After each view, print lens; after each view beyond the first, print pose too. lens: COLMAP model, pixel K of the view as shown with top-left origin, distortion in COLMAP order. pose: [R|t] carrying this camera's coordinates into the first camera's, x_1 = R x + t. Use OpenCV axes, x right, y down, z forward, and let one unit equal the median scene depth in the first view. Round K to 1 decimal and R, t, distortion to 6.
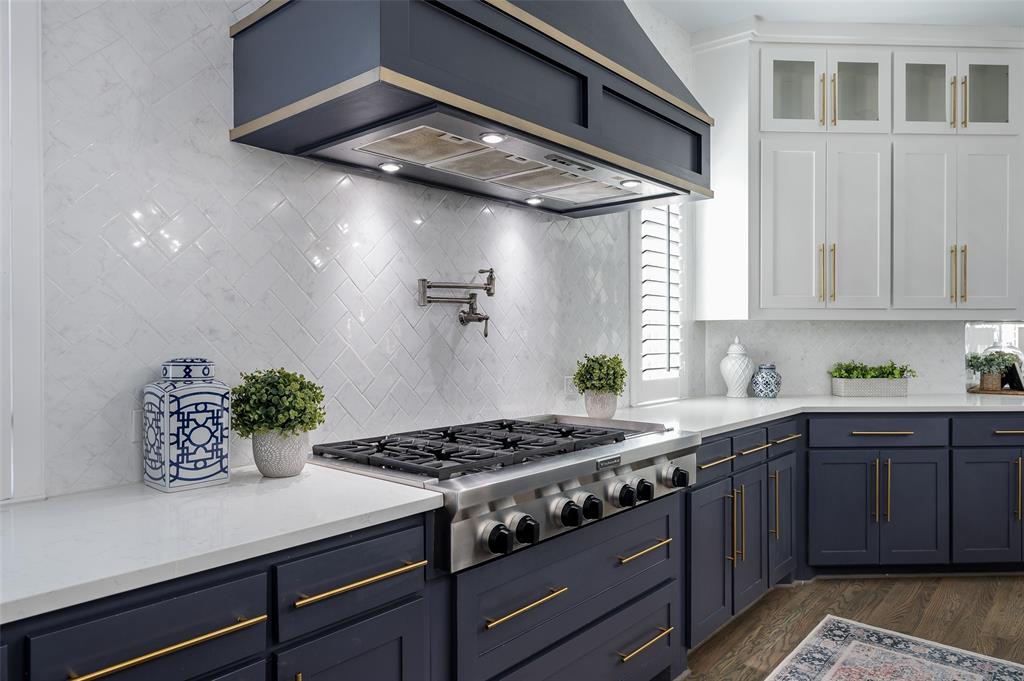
lens RADIAL K [[658.5, 0, 513.3], [0, 658.5, 343.4], [0, 0, 1]] dist [-0.000024, -0.001394]
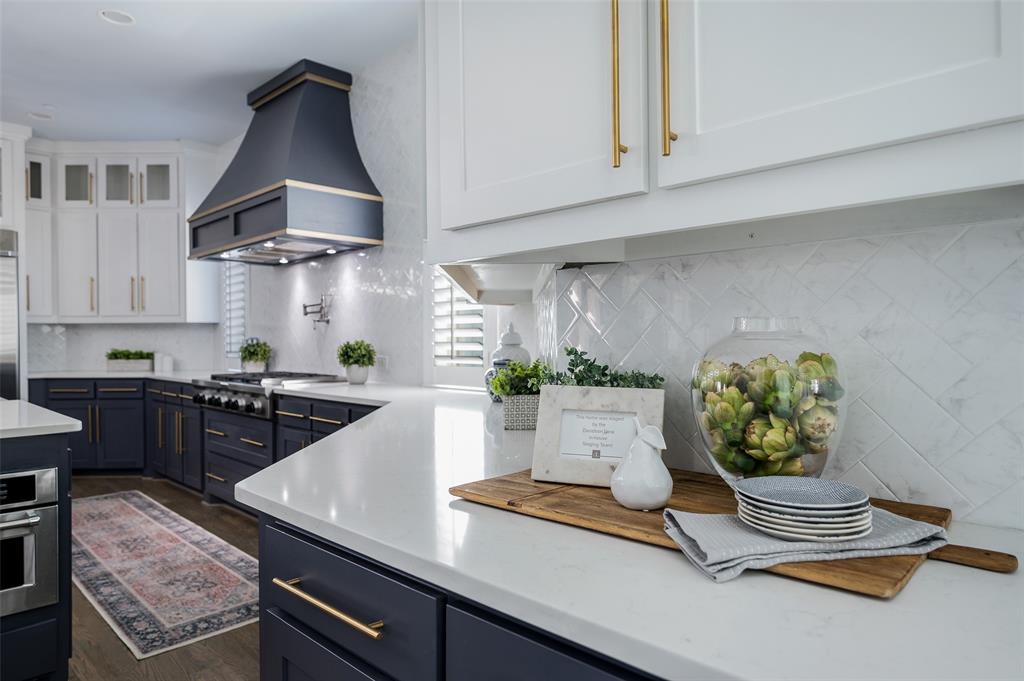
lens RADIAL K [[648.1, 0, 537.3], [0, 648.1, 334.4], [0, 0, 1]] dist [0.008804, 0.000153]
pose [[-0.040134, 0.003220, -0.999189, 1.326388], [-0.000965, 0.999994, 0.003261, -0.002455], [0.999194, 0.001095, -0.040131, 1.233631]]
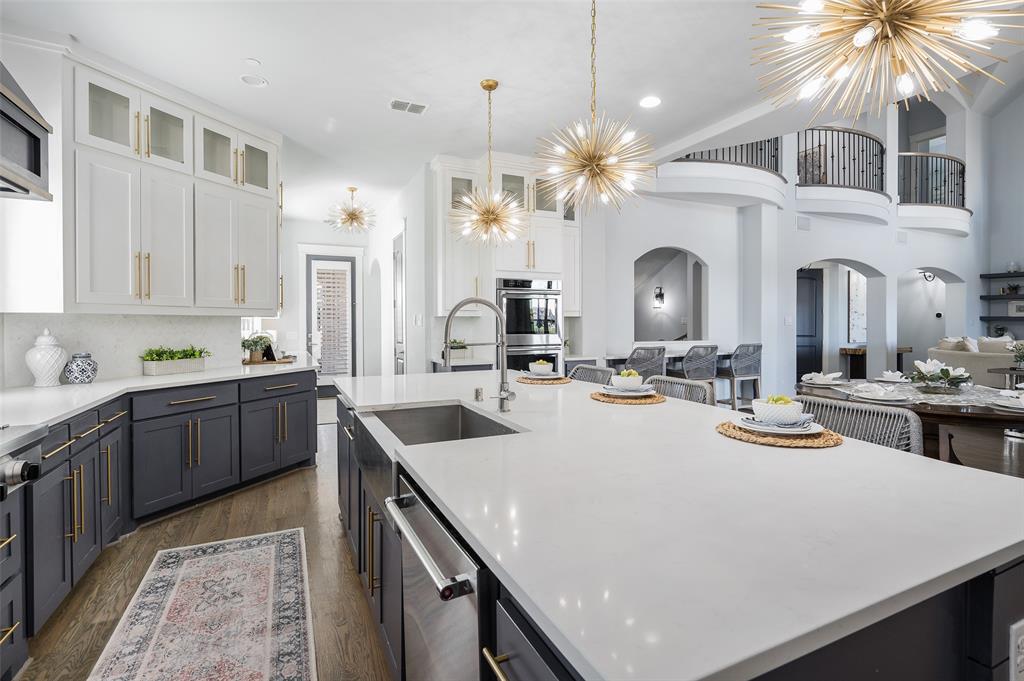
lens RADIAL K [[497.1, 0, 518.5], [0, 497.1, 327.1], [0, 0, 1]] dist [-0.002448, 0.001989]
pose [[0.389937, -0.008698, 0.920800, -0.108354], [0.007866, 0.999950, 0.006115, -0.013252], [-0.920808, 0.004858, 0.389986, -0.001573]]
